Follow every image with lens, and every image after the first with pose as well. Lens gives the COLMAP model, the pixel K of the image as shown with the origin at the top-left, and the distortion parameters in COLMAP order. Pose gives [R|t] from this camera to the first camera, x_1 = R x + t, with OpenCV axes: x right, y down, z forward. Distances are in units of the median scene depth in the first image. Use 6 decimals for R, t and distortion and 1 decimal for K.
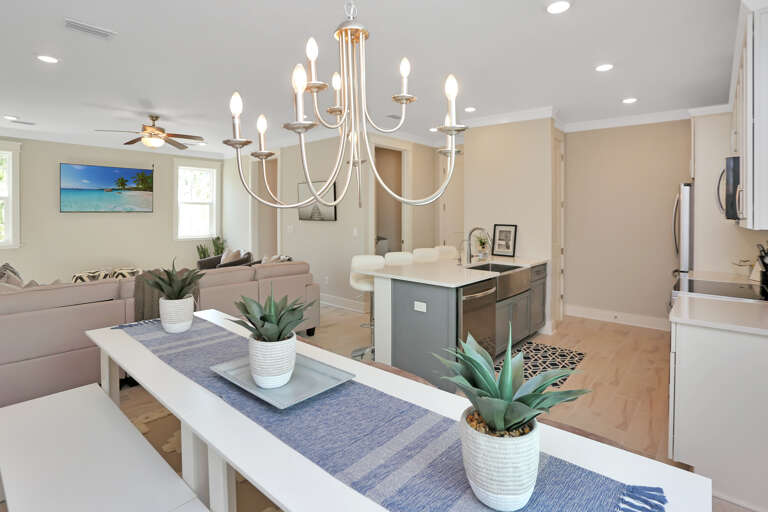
lens RADIAL K [[390.1, 0, 383.9], [0, 390.1, 207.7], [0, 0, 1]] dist [-0.069404, 0.026310]
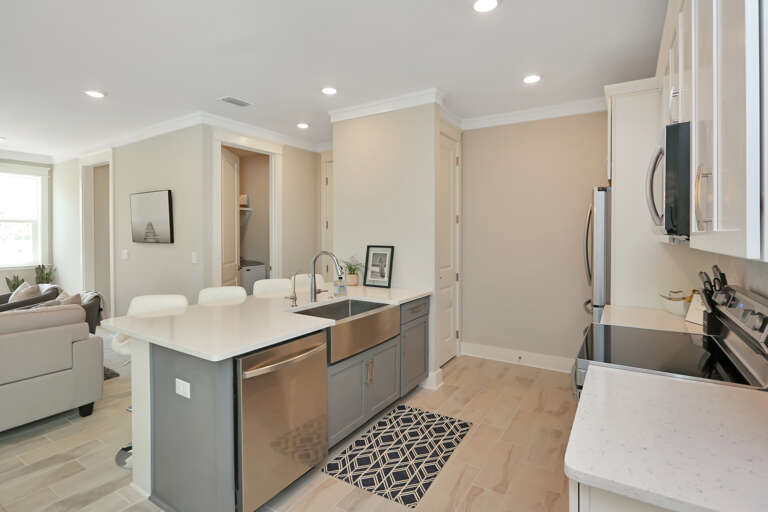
lens RADIAL K [[384.2, 0, 382.0], [0, 384.2, 232.7], [0, 0, 1]] dist [-0.003008, -0.000087]
pose [[0.988114, -0.007514, 0.153537, 0.203389], [0.005194, 0.999866, 0.015506, 0.006008], [-0.153633, -0.014524, 0.988021, 0.249607]]
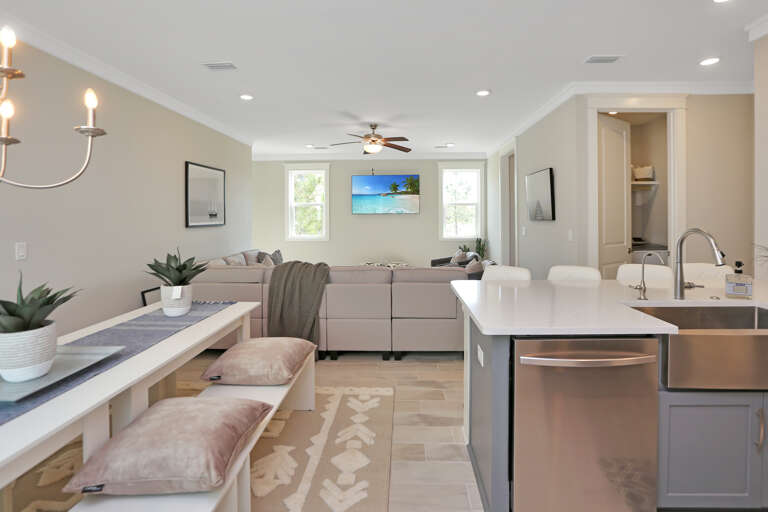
lens RADIAL K [[390.1, 0, 383.9], [0, 390.1, 207.7], [0, 0, 1]] dist [-0.069404, 0.026310]
pose [[0.626801, -0.023945, -0.778812, 0.313335], [0.015233, 0.999713, -0.018477, 0.023054], [0.779031, -0.000283, 0.626986, 0.335675]]
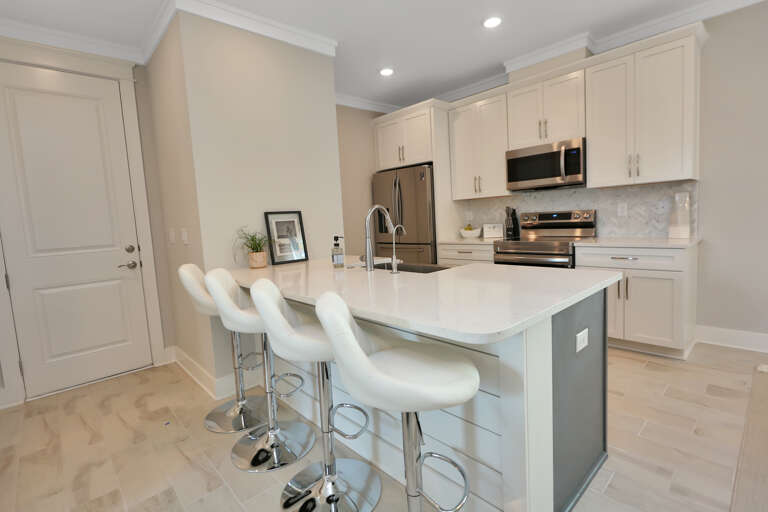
lens RADIAL K [[366.3, 0, 391.0], [0, 366.3, 251.1], [0, 0, 1]] dist [-0.001723, 0.000017]
pose [[0.095304, -0.104244, 0.989975, -0.254477], [0.041339, 0.994058, 0.100695, 0.055358], [-0.994589, 0.031327, 0.099047, 0.789221]]
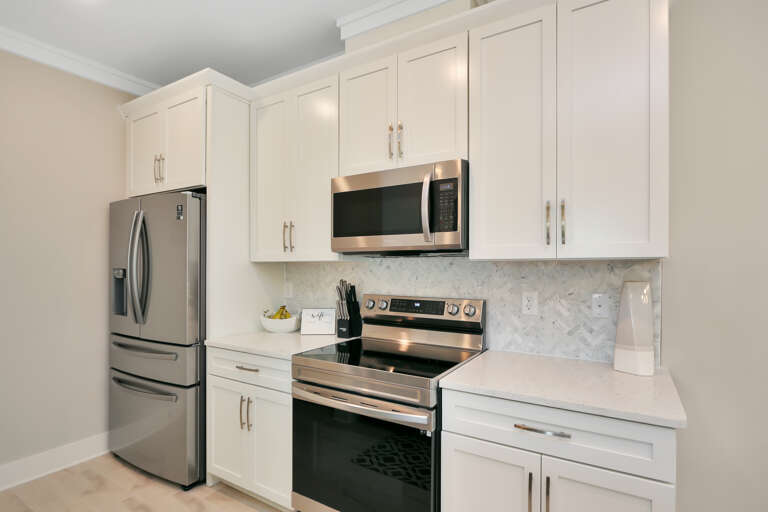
lens RADIAL K [[392.9, 0, 390.2], [0, 392.9, 270.8], [0, 0, 1]] dist [-0.000581, 0.000089]
pose [[-0.163970, -0.017959, 0.986302, 0.116499], [-0.017487, 0.999730, 0.015296, 0.028185], [-0.986310, -0.014739, -0.164240, 0.623489]]
